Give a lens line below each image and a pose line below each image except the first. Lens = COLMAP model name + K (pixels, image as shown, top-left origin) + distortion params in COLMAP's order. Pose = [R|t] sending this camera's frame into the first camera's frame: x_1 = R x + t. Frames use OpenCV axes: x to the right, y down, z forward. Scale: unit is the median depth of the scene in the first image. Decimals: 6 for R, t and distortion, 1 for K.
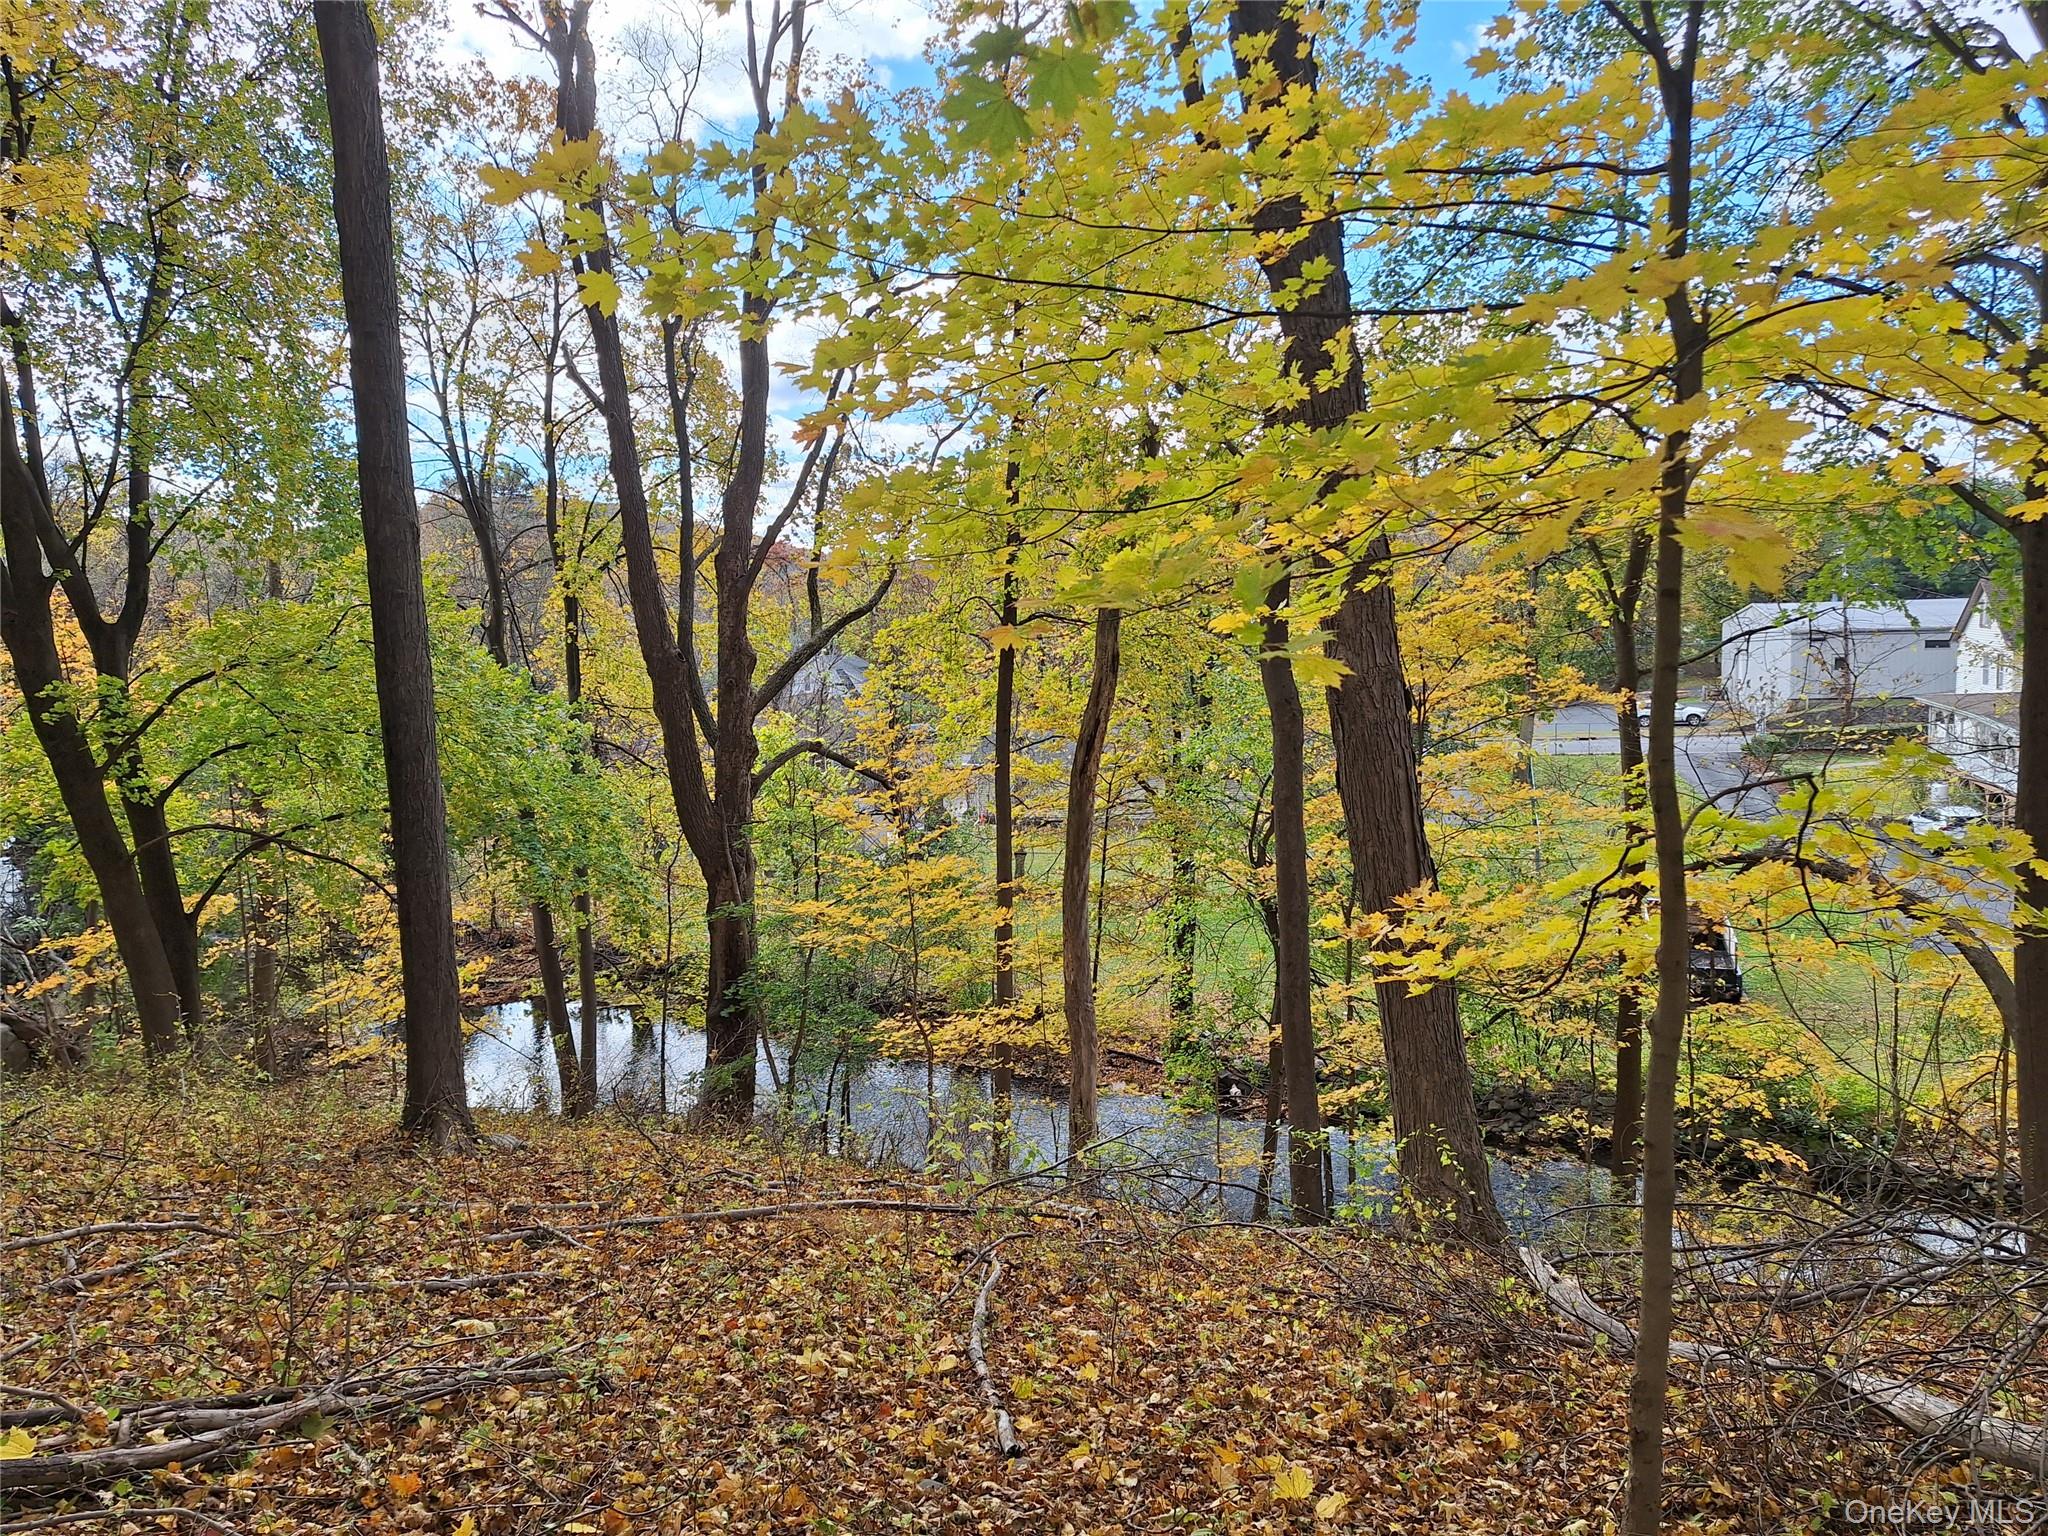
lens RADIAL K [[1283.0, 0, 1022.6], [0, 1283.0, 706.9], [0, 0, 1]] dist [0.015590, -0.029725]
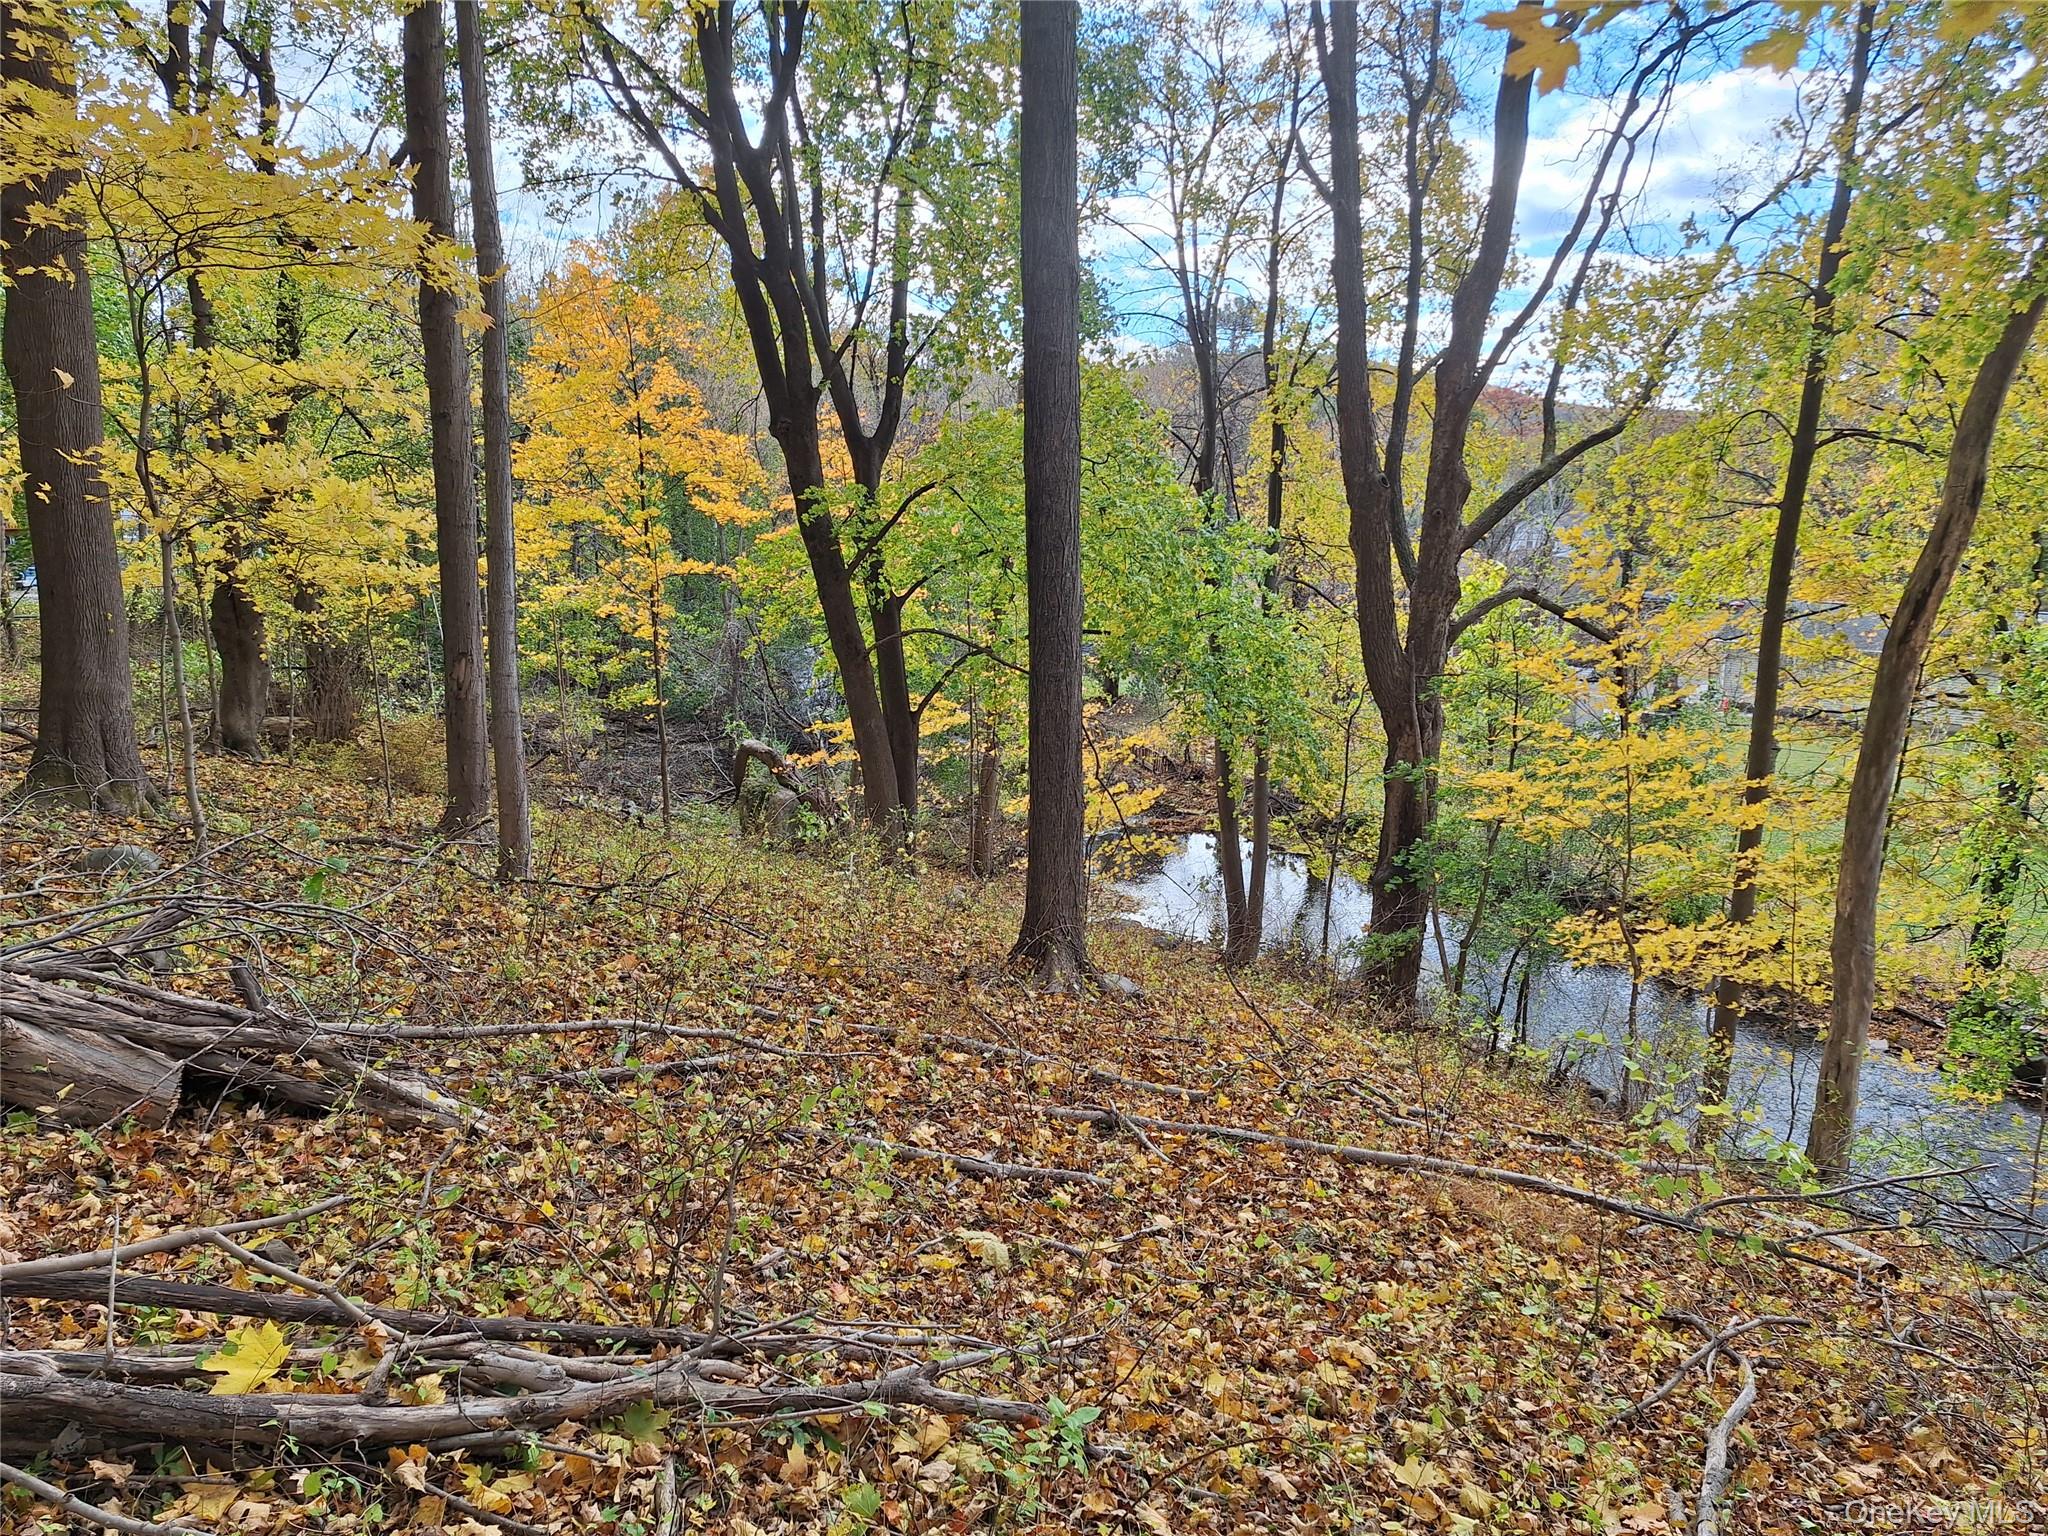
lens RADIAL K [[1273.8, 0, 1144.3], [0, 1273.8, 774.3], [0, 0, 1]] dist [0.109585, -0.114836]
pose [[0.898547, 0.122930, -0.421310, -0.015699], [-0.056723, 0.984448, 0.166267, 0.021447], [0.435197, -0.125501, 0.891546, 0.110189]]
